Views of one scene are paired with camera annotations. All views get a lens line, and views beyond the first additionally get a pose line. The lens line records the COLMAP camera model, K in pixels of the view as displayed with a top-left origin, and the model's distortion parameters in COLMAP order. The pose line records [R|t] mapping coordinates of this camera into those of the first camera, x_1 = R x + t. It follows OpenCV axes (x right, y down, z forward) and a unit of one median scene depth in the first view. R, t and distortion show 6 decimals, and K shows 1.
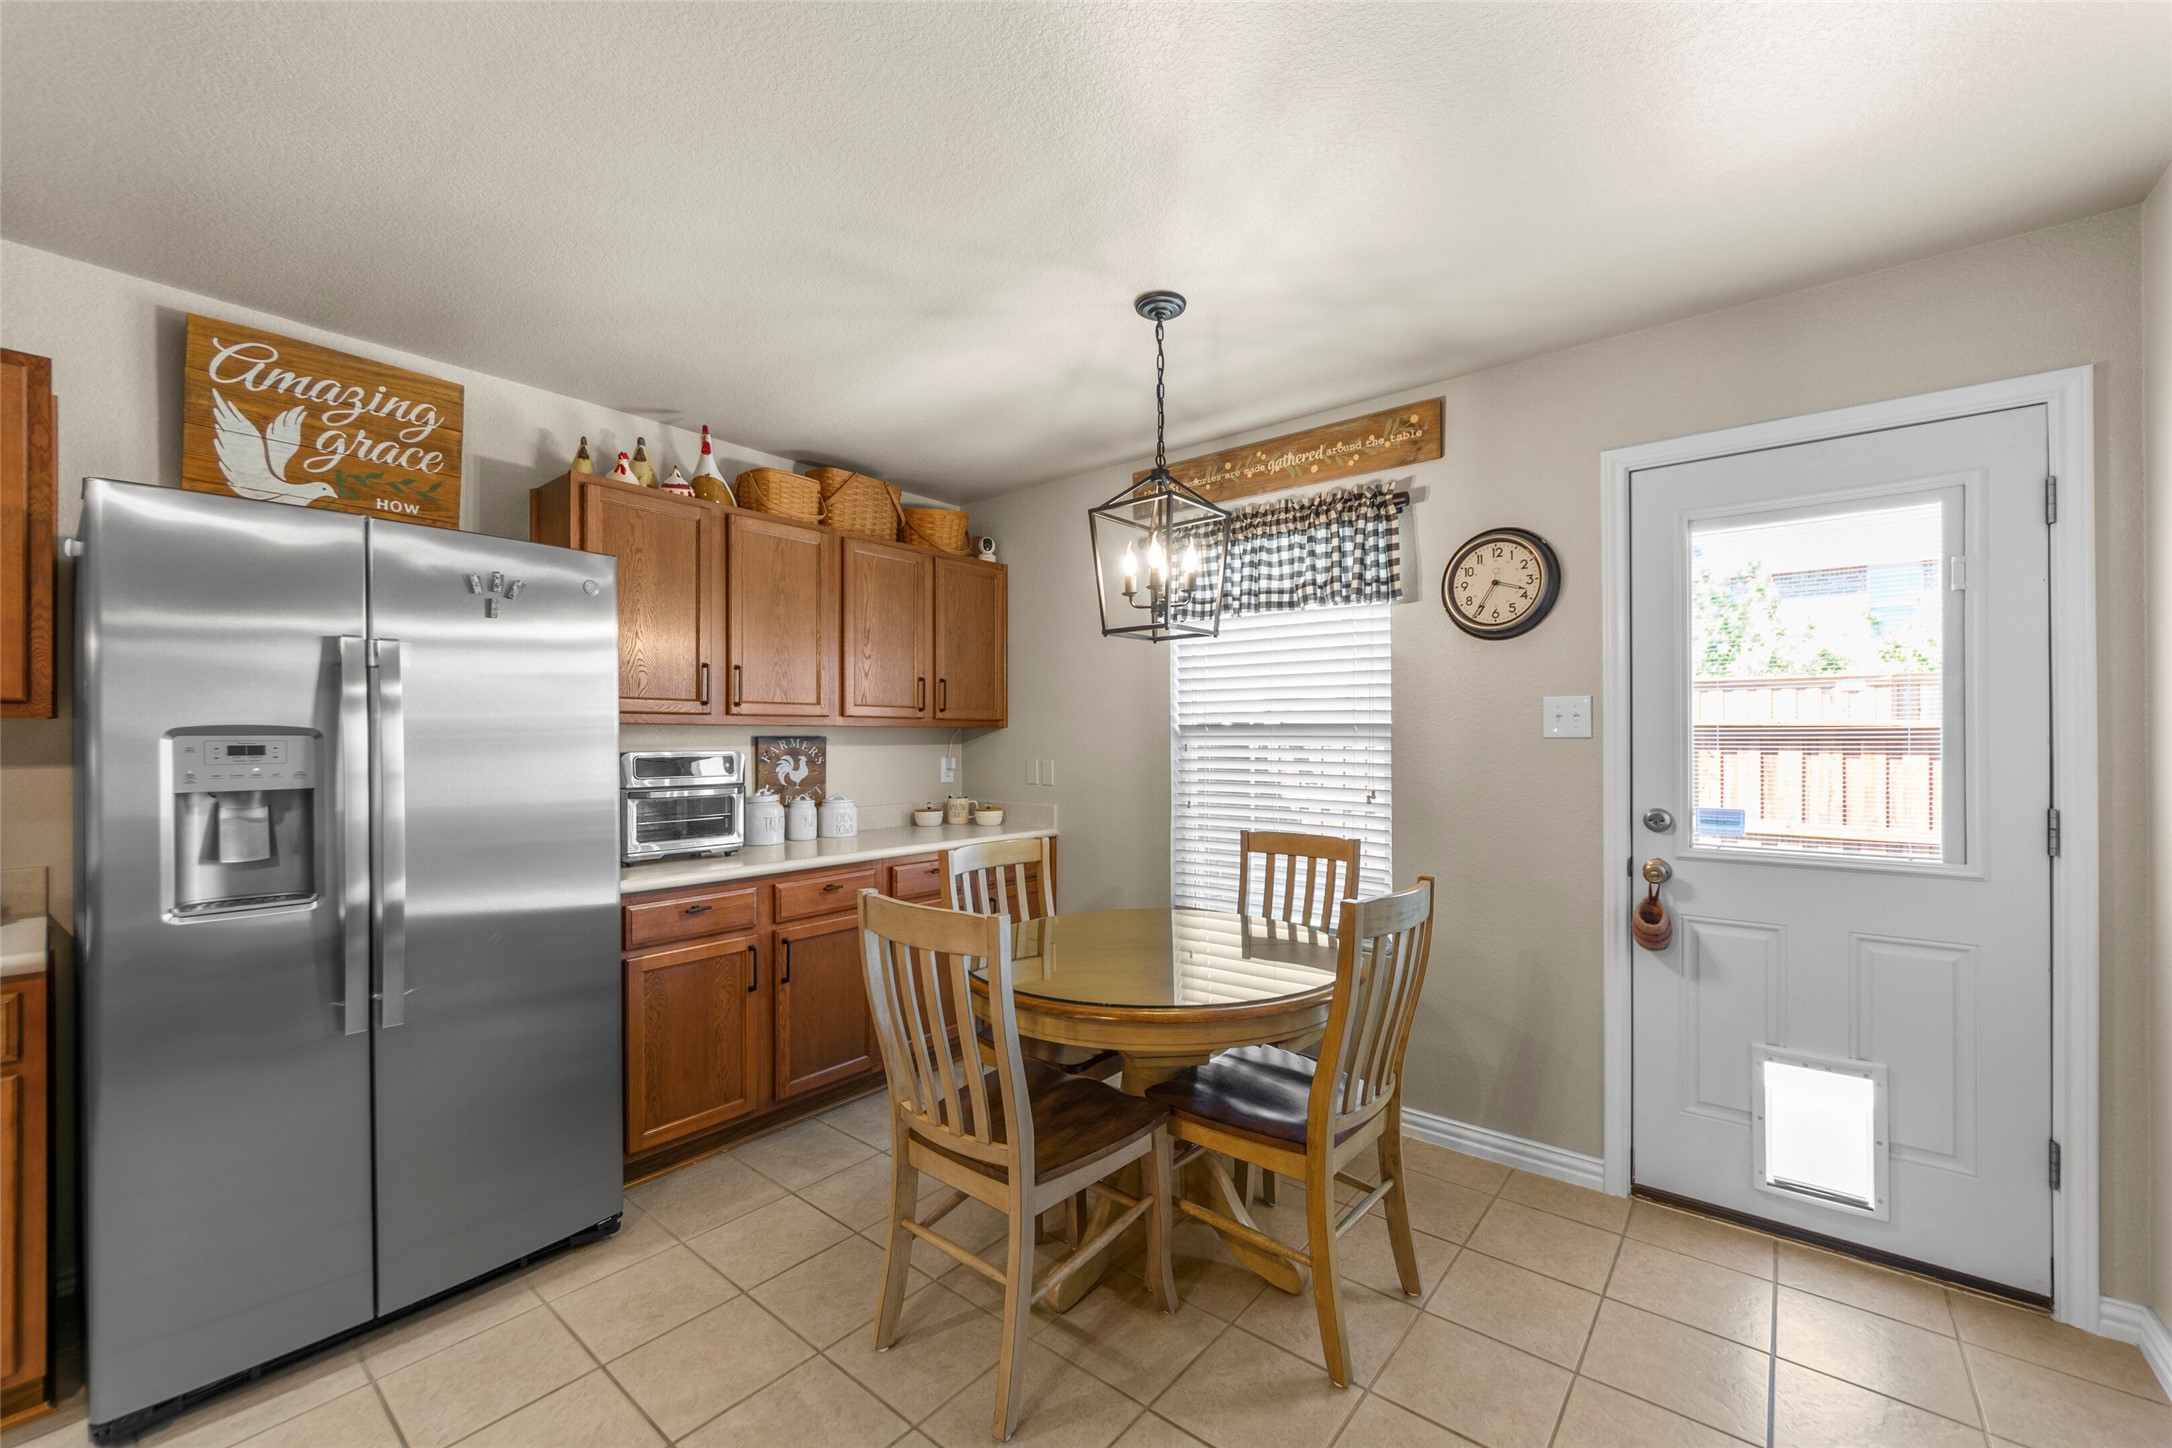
lens RADIAL K [[852.8, 0, 1099.6], [0, 852.8, 734.2], [0, 0, 1]] dist [0.013160, -0.011242]
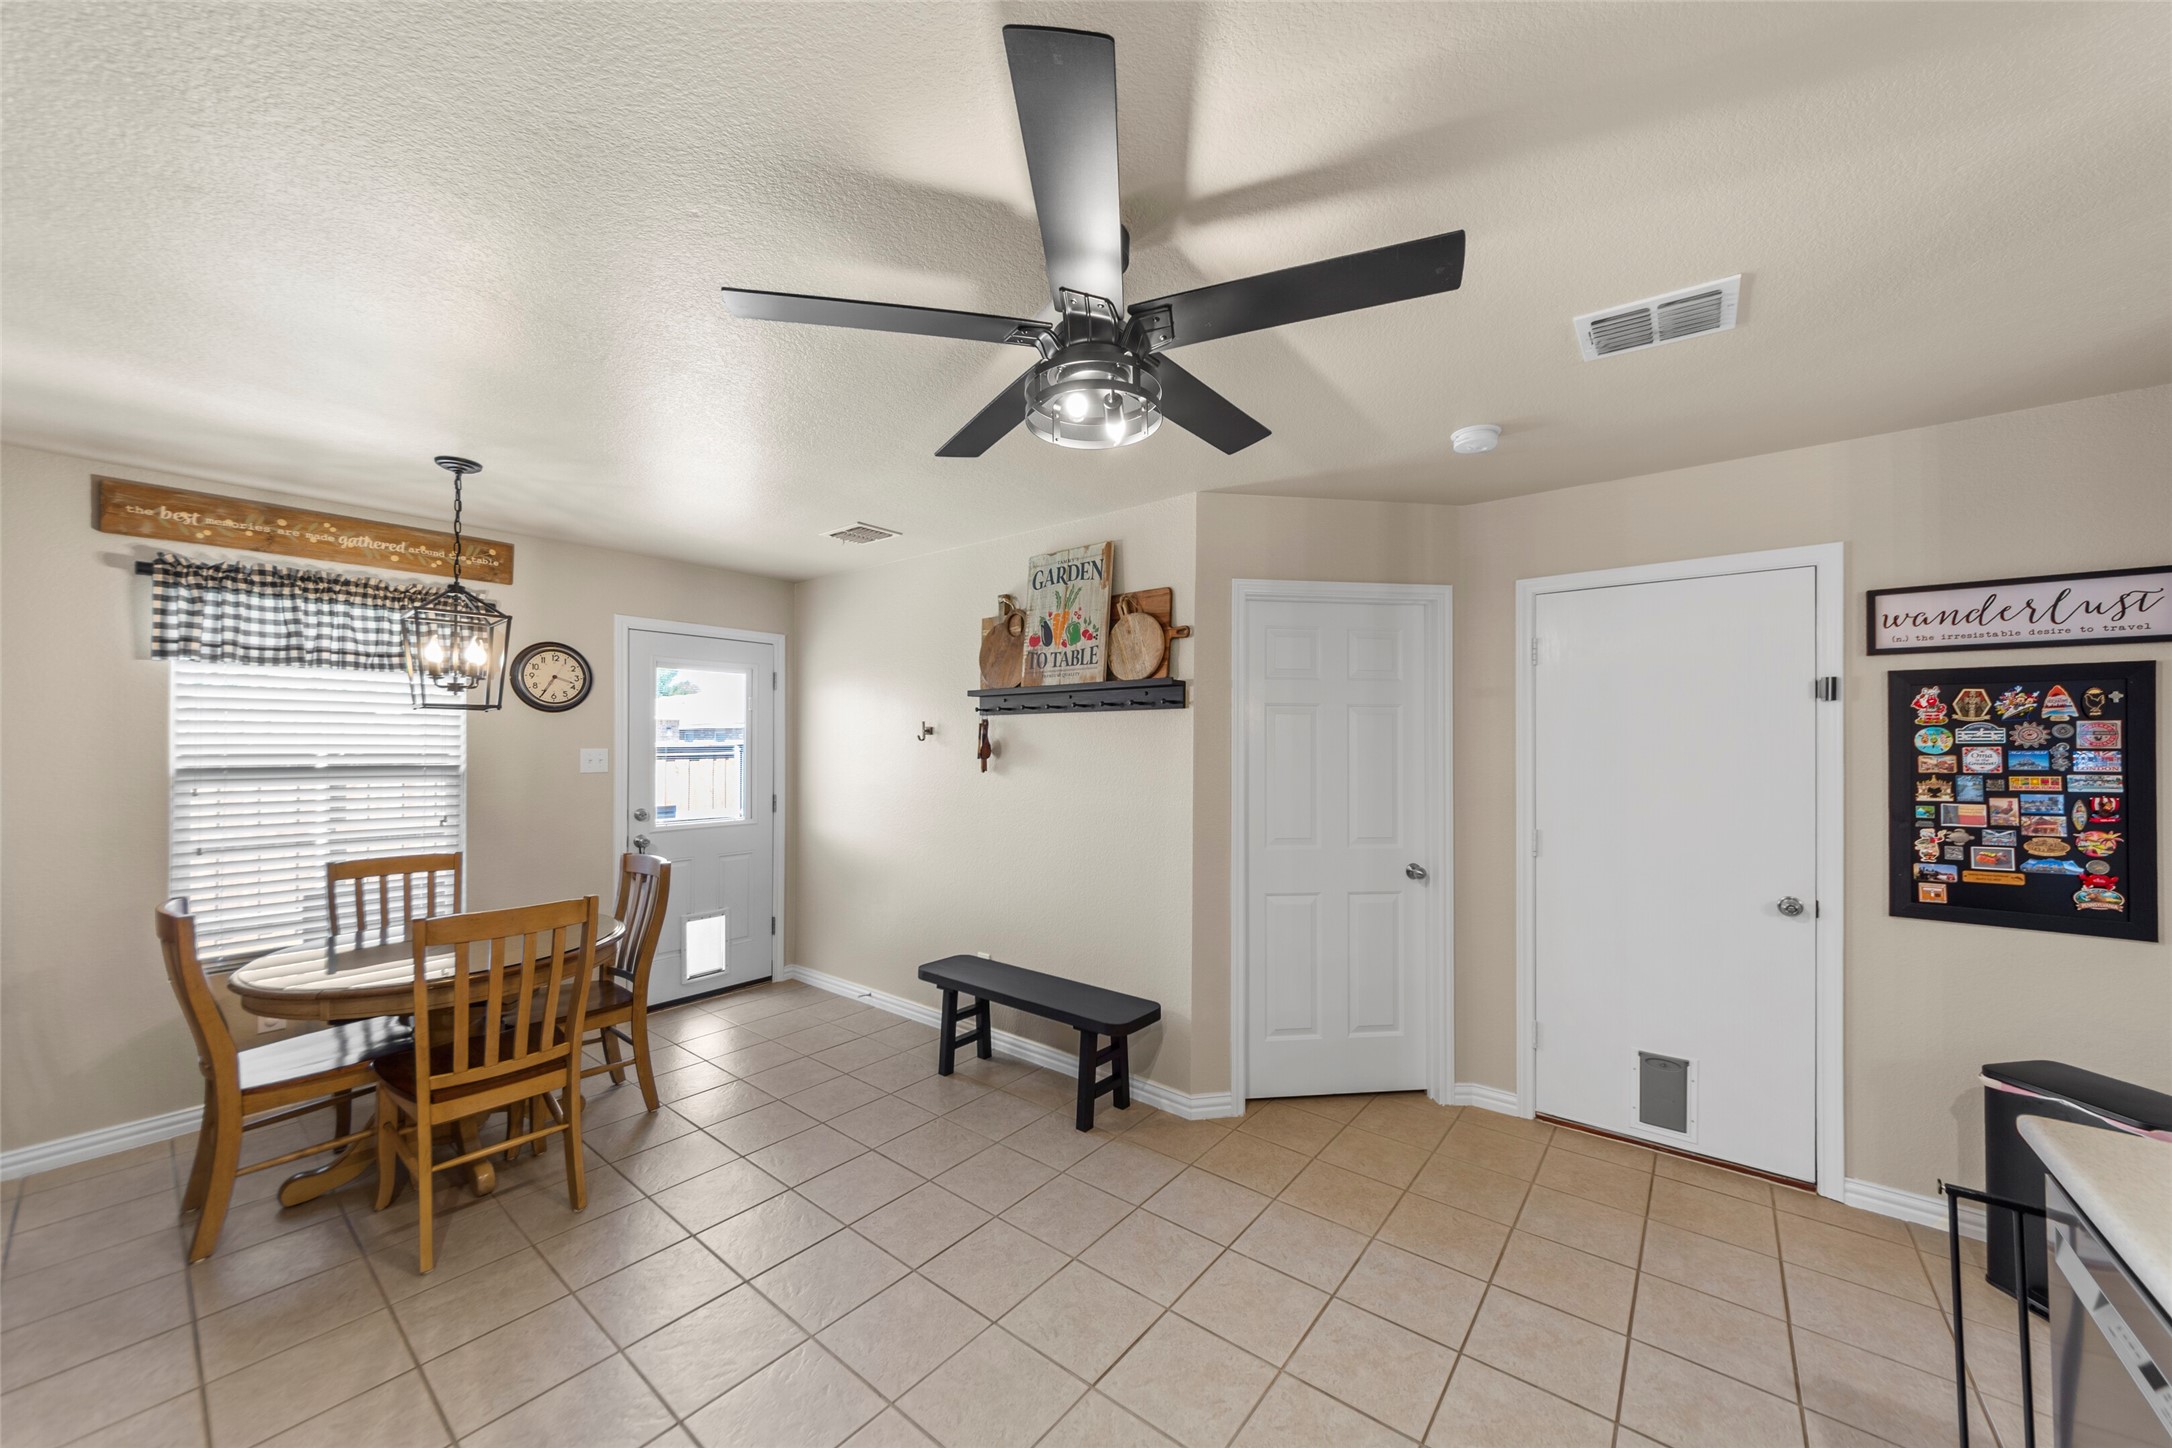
lens RADIAL K [[784.7, 0, 1090.2], [0, 784.7, 738.6], [0, 0, 1]] dist [0.002845, -0.000123]
pose [[-0.007860, 0.007890, 0.999938, -1.001032], [-0.006260, 0.999949, -0.007939, -0.055812], [-0.999950, -0.006322, -0.007811, 0.010429]]
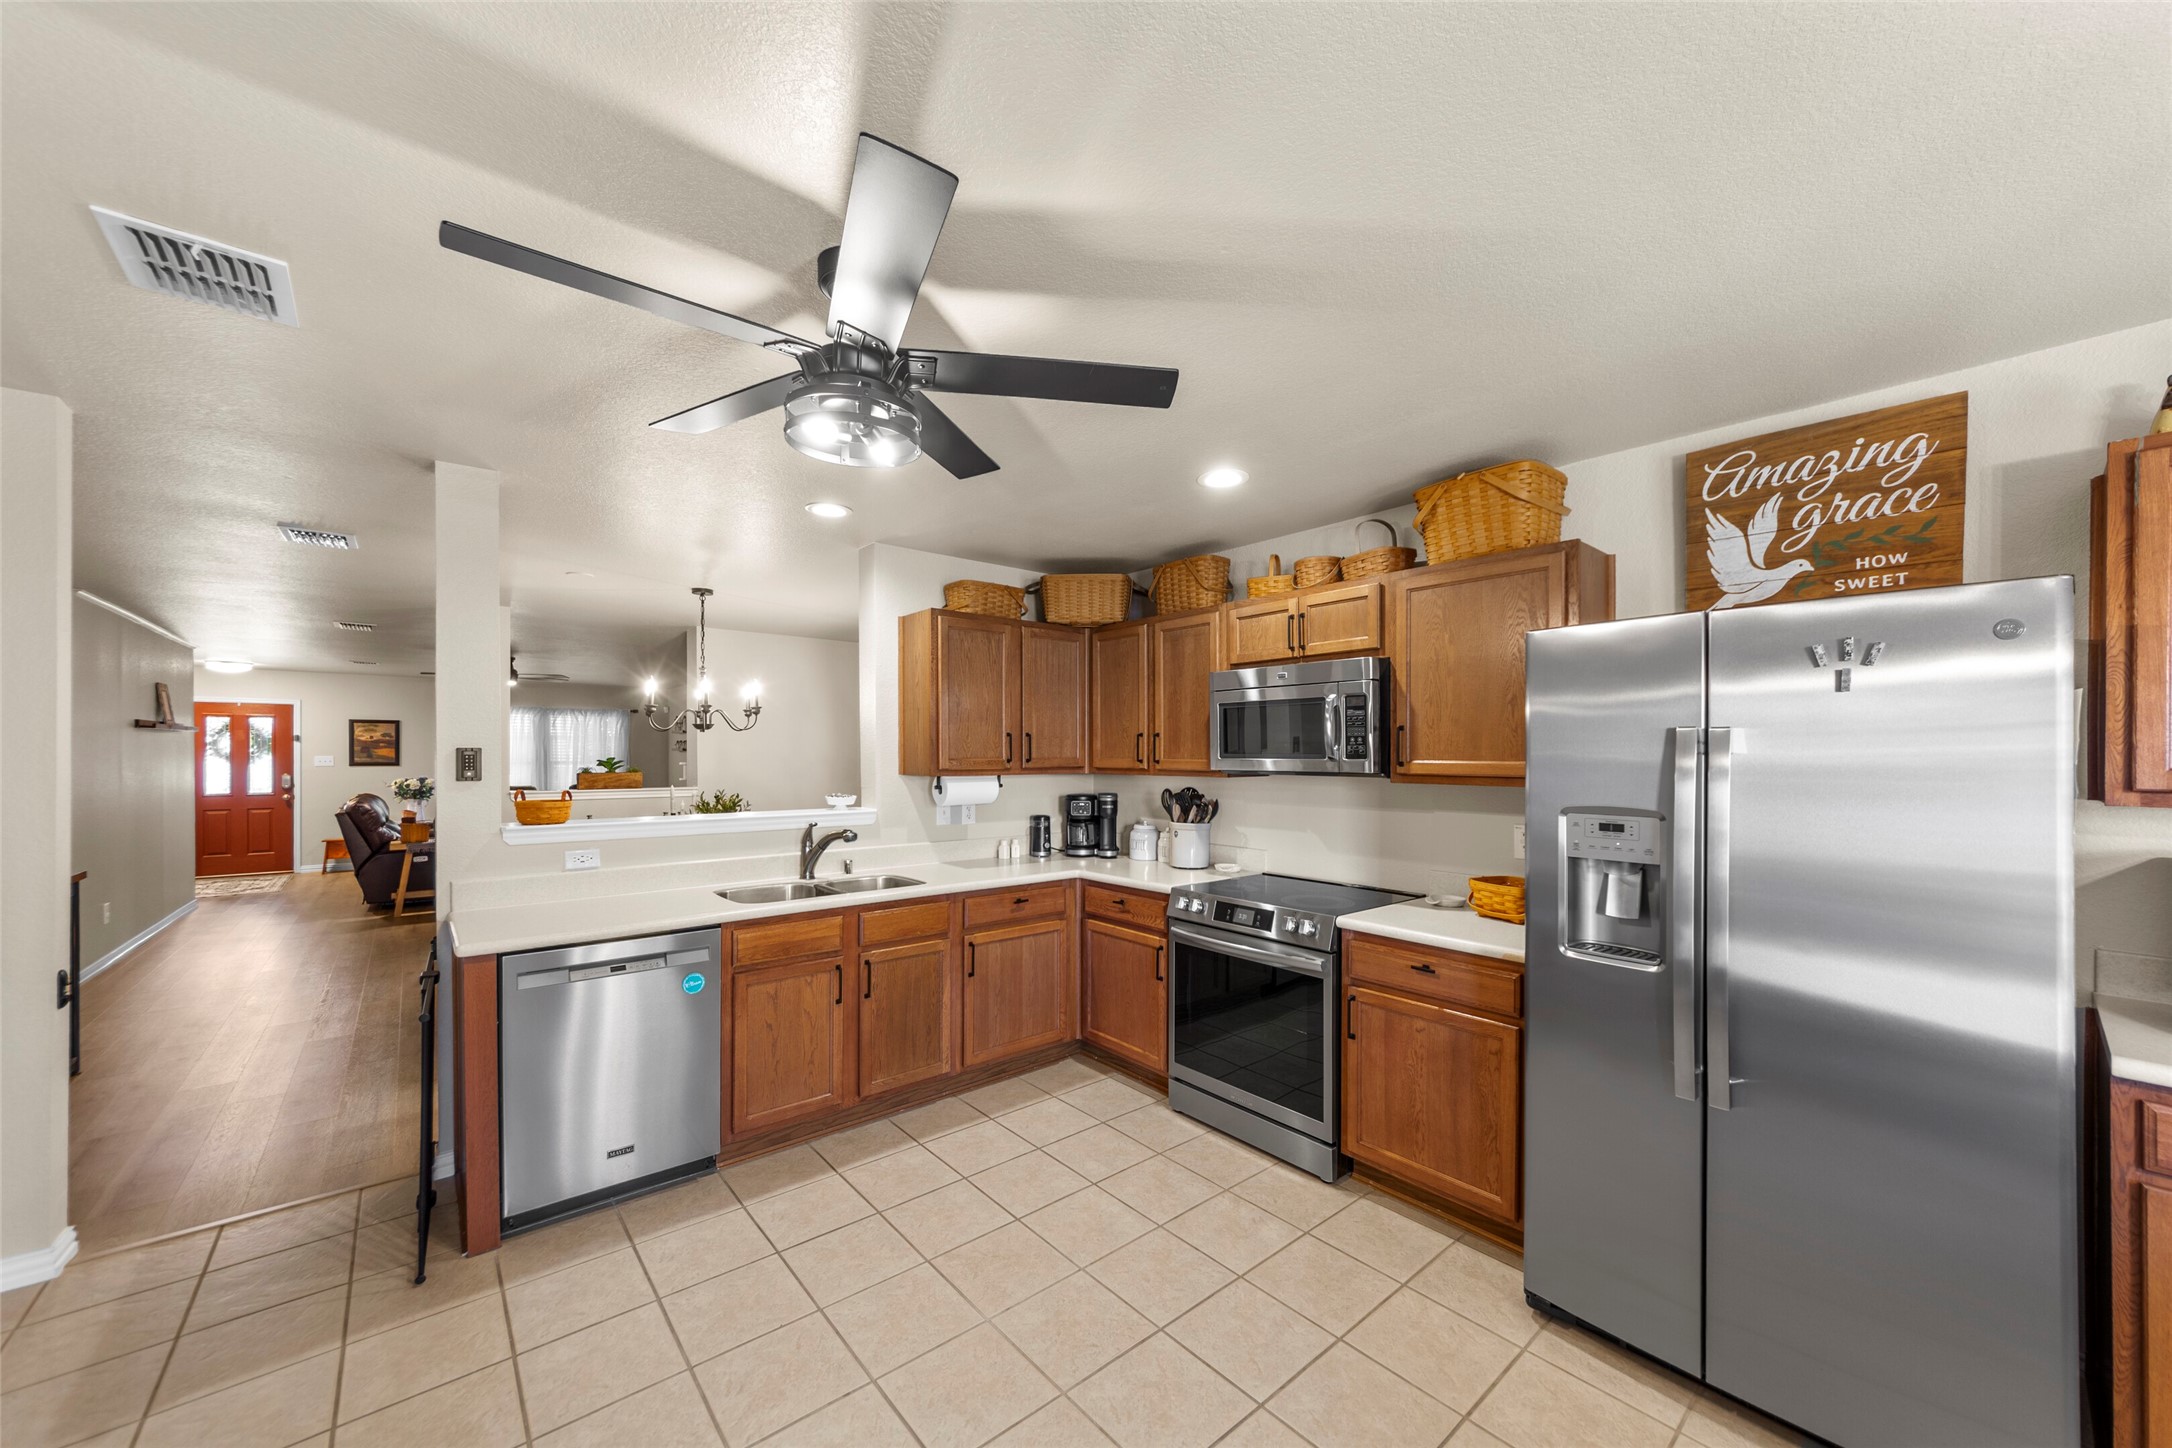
lens RADIAL K [[801.1, 0, 1093.7], [0, 801.1, 753.7], [0, 0, 1]] dist [-0.000922, -0.000125]
pose [[-0.179933, 0.001943, -0.983677, 0.166776], [0.000851, 0.999998, 0.001820, -0.056599], [0.983678, -0.000509, -0.179935, 0.301940]]
